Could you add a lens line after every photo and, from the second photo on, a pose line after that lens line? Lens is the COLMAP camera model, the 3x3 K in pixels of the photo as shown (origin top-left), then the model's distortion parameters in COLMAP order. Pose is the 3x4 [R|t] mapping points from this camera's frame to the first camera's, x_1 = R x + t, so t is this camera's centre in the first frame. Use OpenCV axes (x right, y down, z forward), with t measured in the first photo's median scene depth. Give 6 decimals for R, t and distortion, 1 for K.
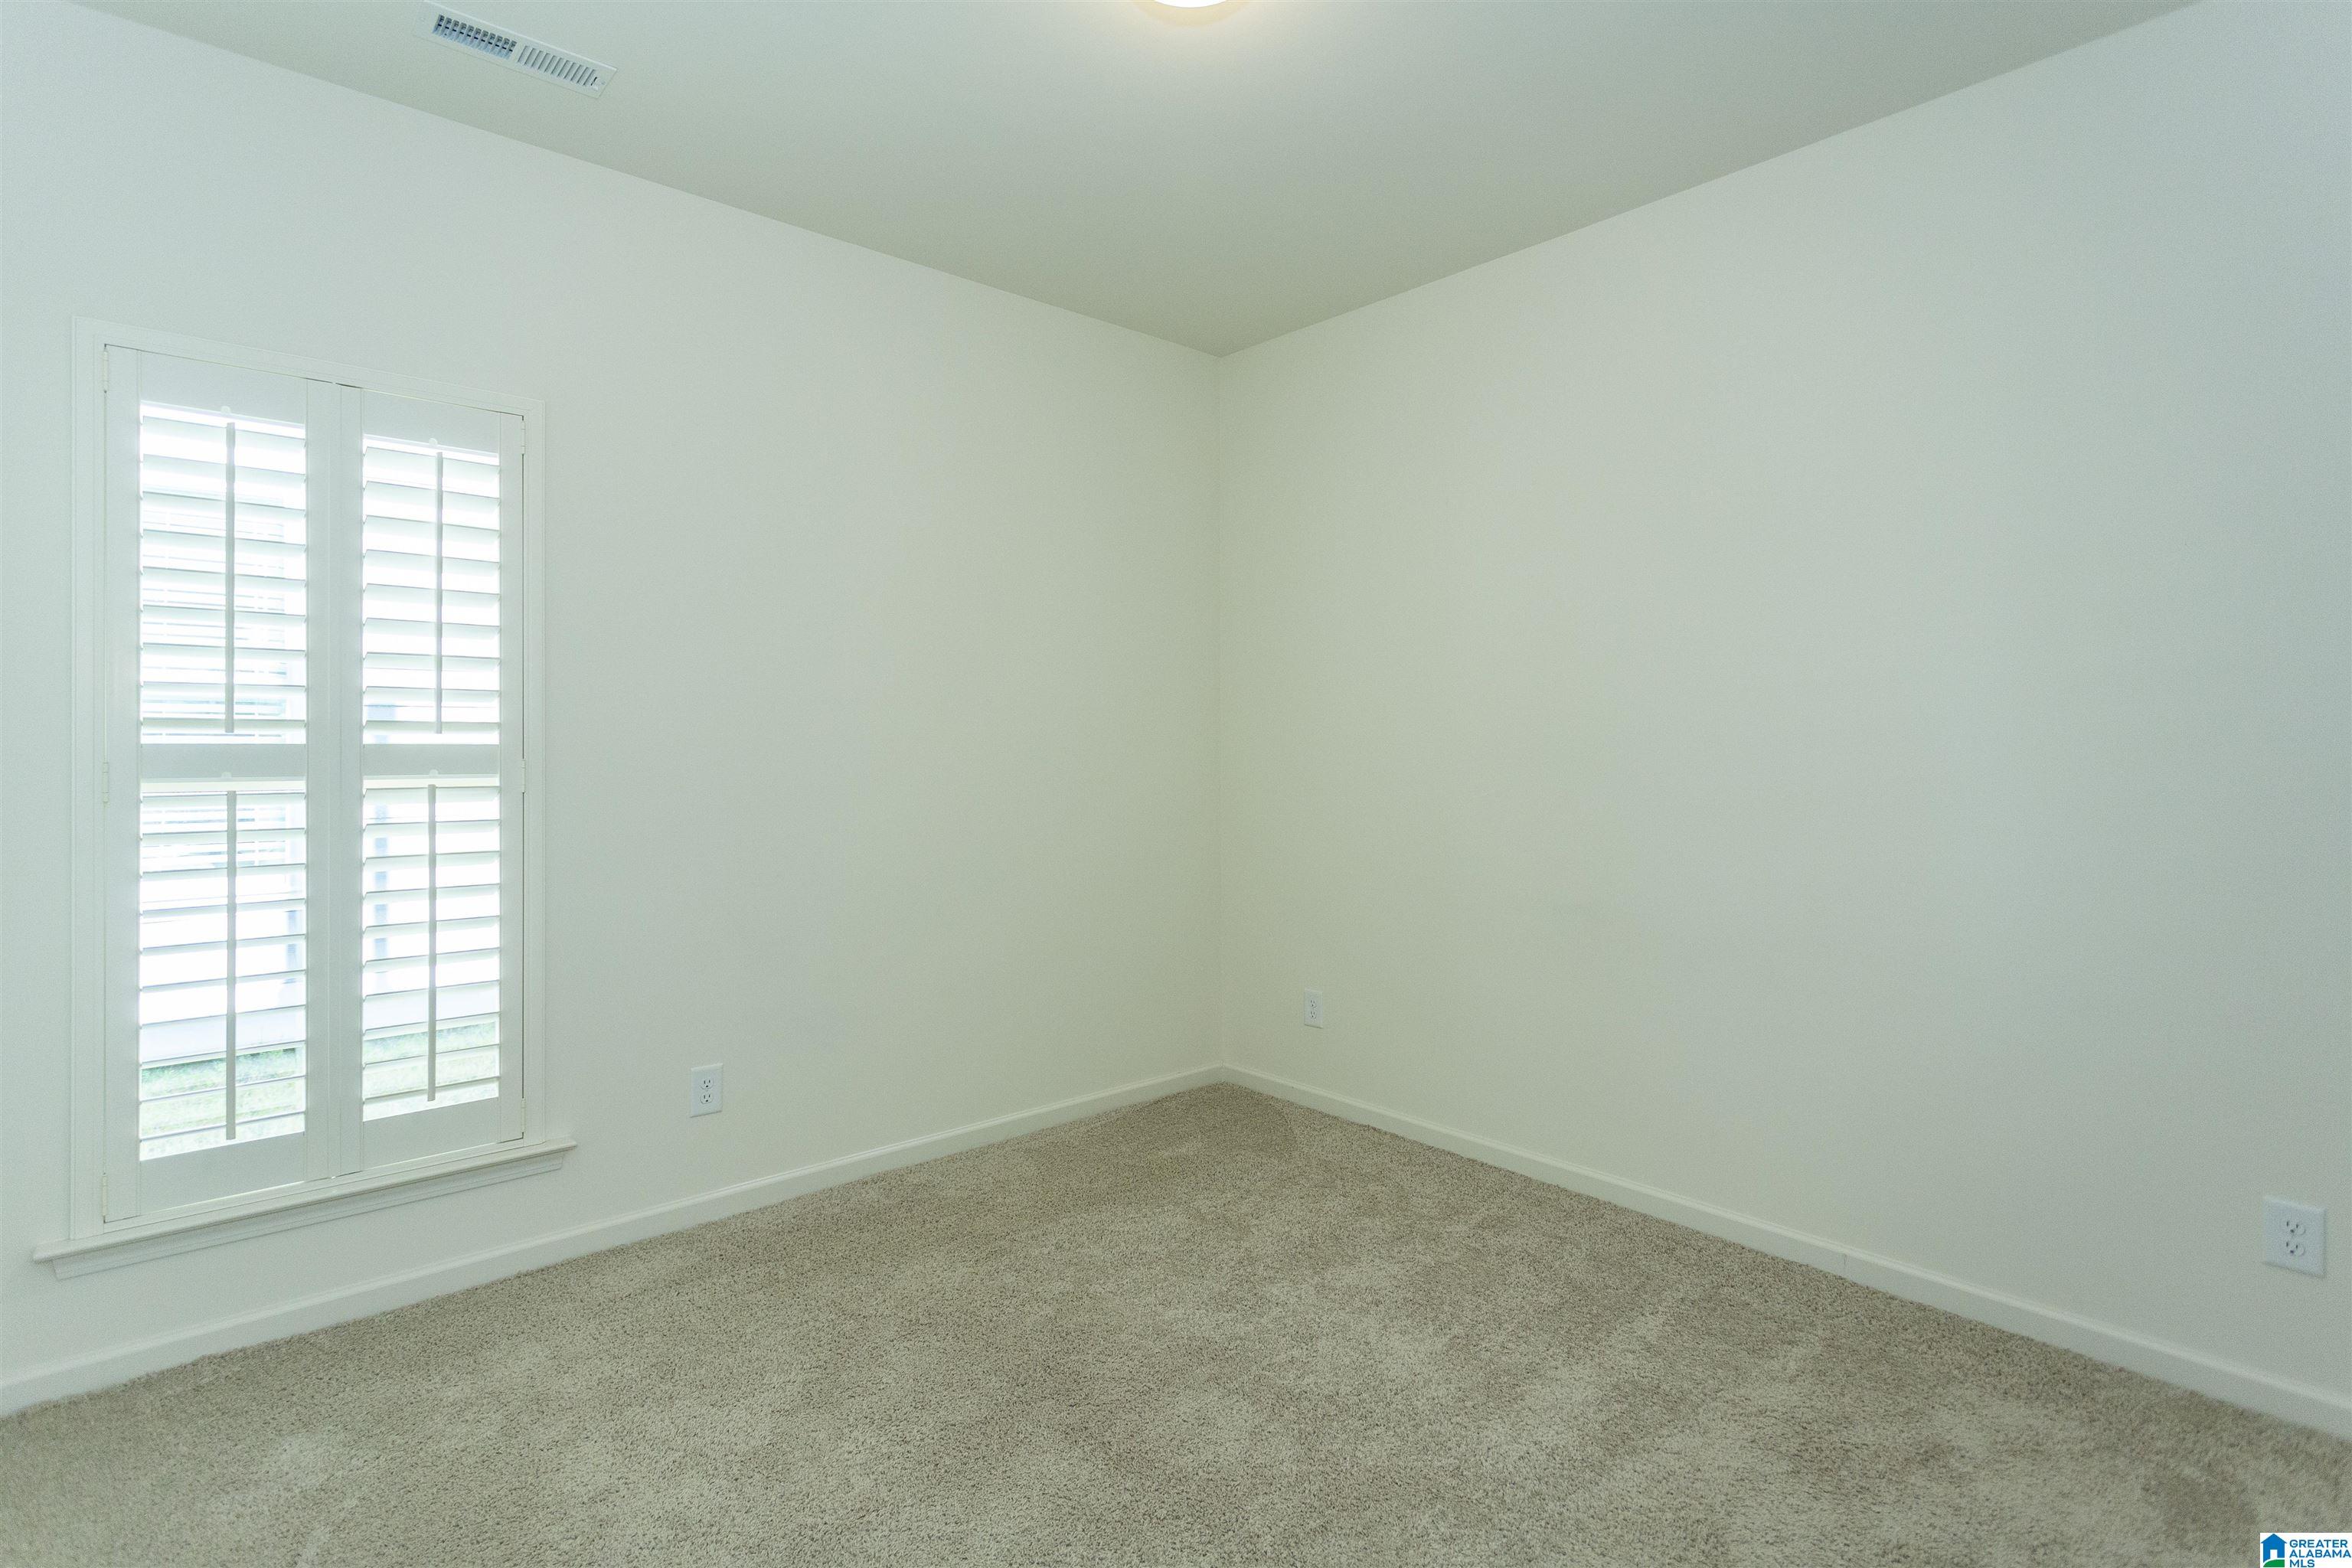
lens RADIAL K [[1131.1, 0, 1159.8], [0, 1131.1, 735.2], [0, 0, 1]] dist [0.001510, 0.000683]
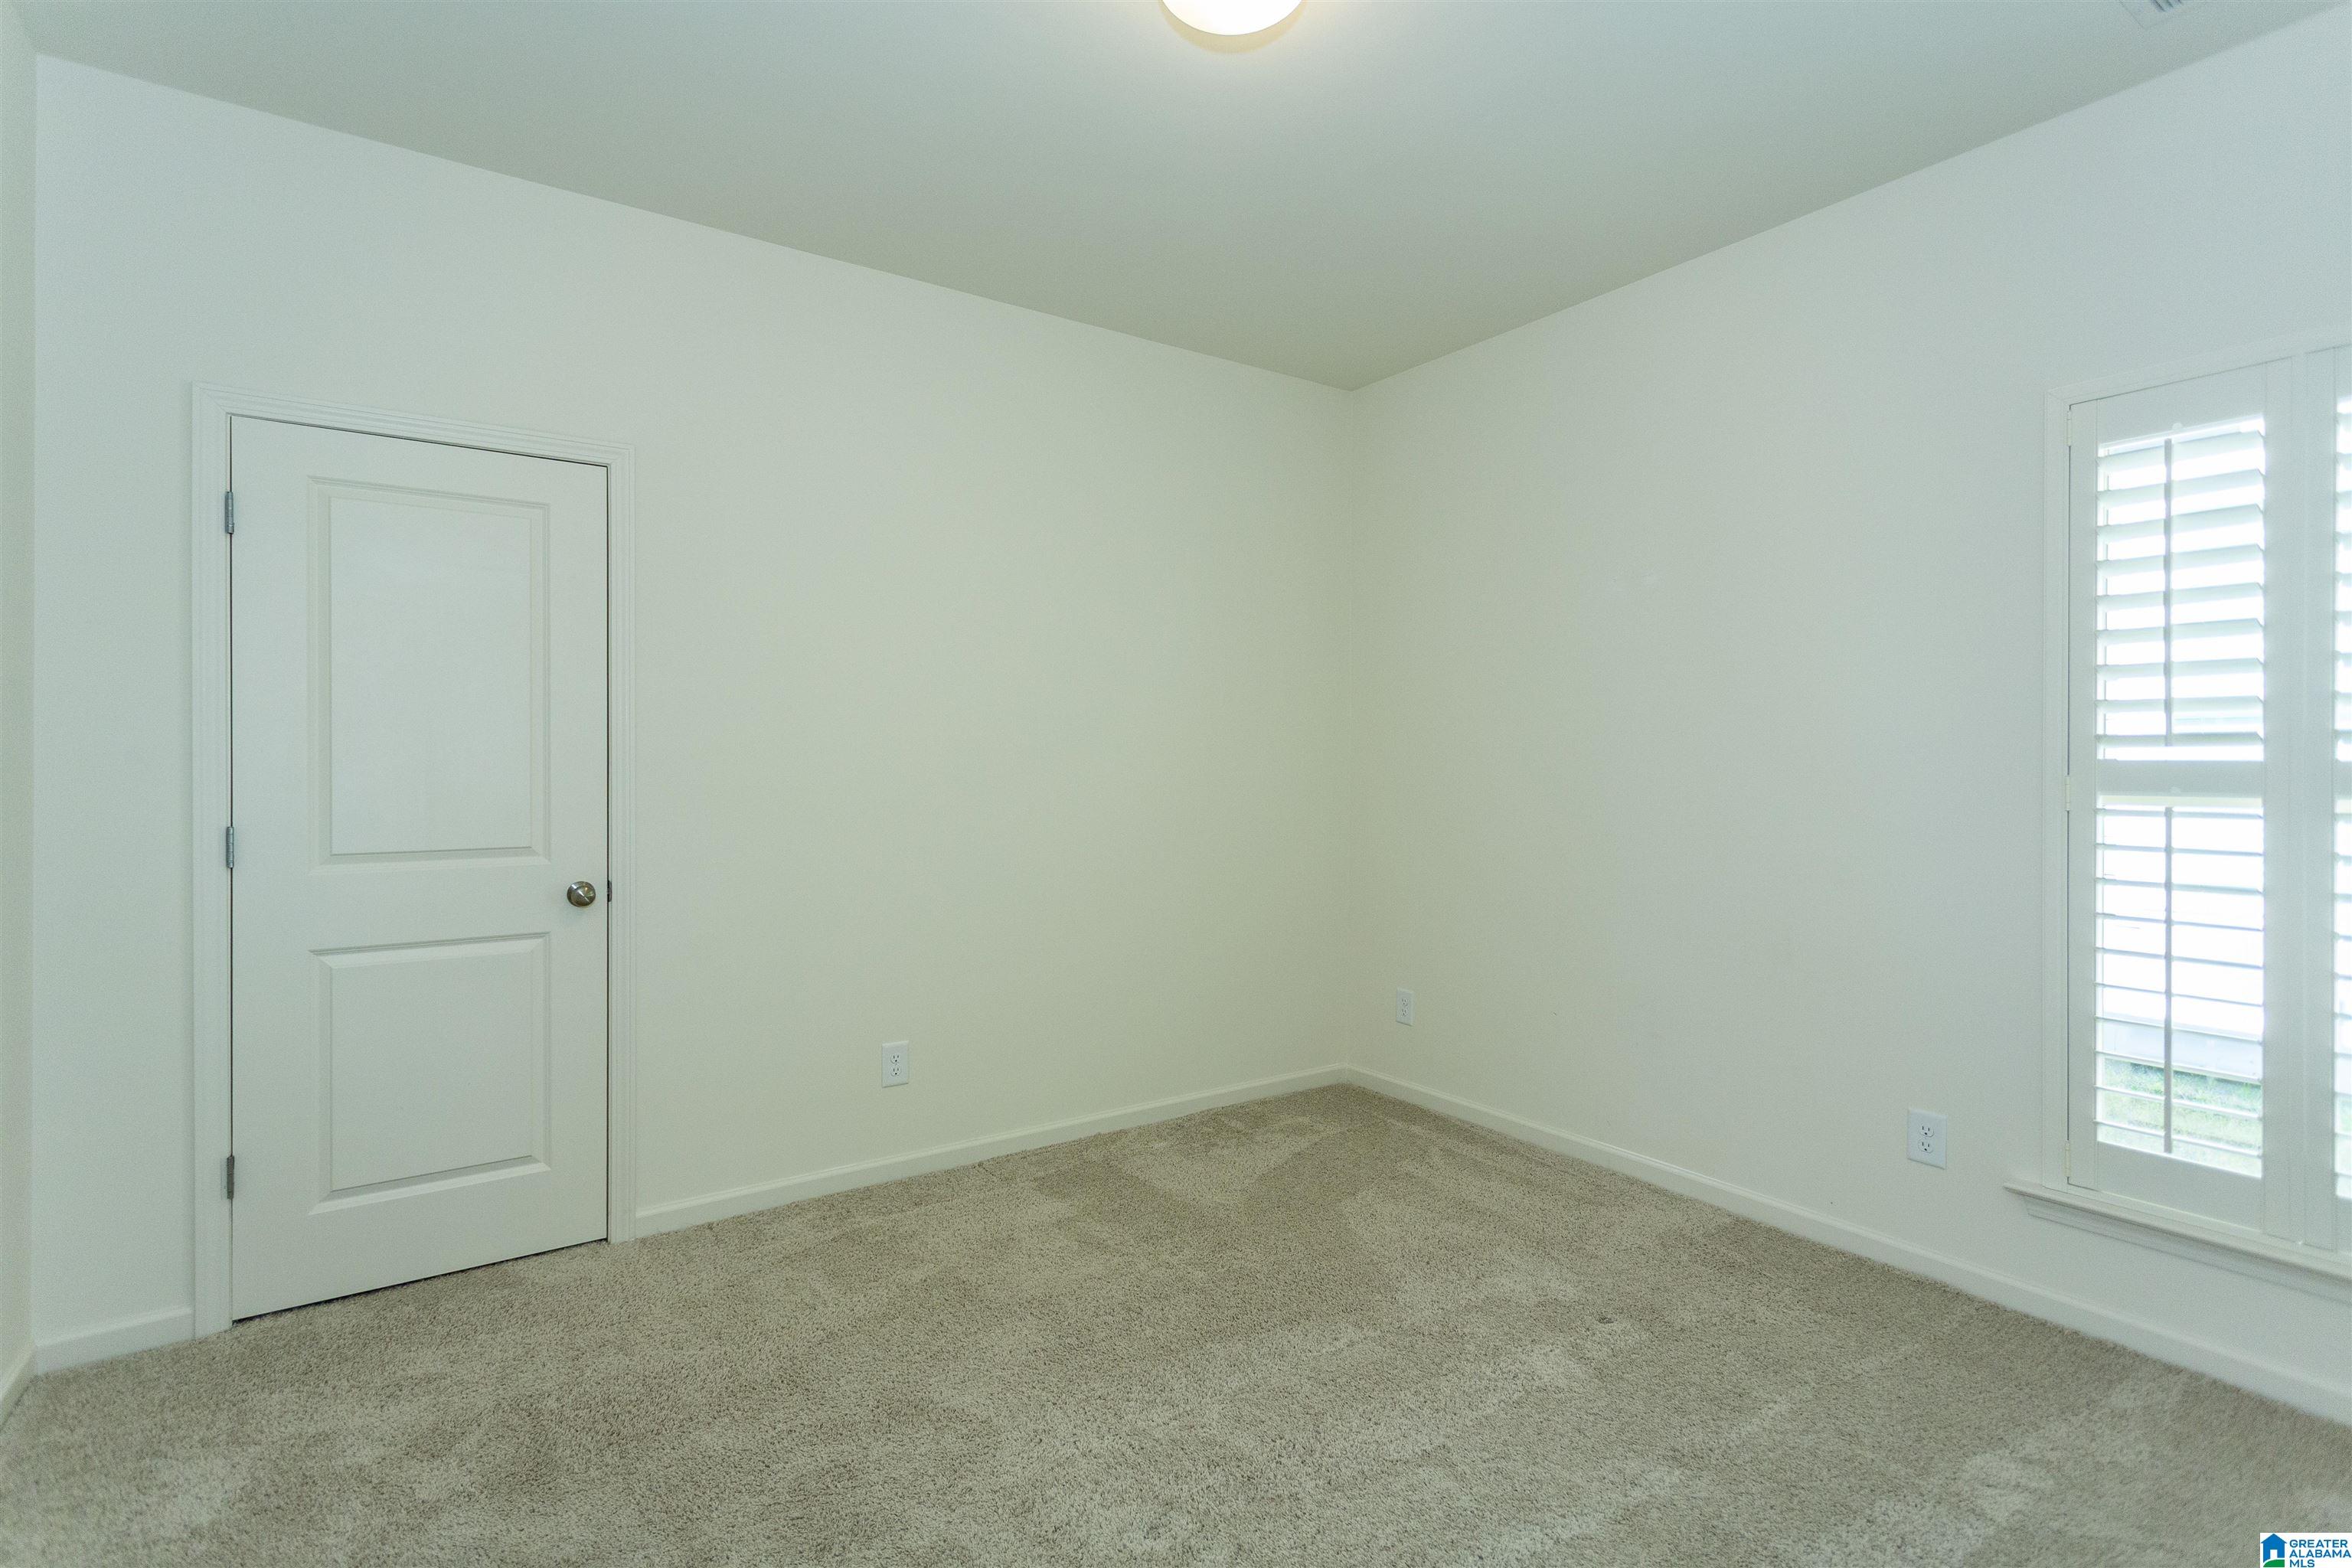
lens RADIAL K [[1116.9, 0, 1168.6], [0, 1116.9, 751.6], [0, 0, 1]] dist [0.000812, 0.001148]
pose [[-0.121185, -0.006685, -0.992607, 0.274472], [0.006917, 0.999947, -0.007579, 0.001968], [0.992606, -0.007785, -0.121133, 0.238411]]
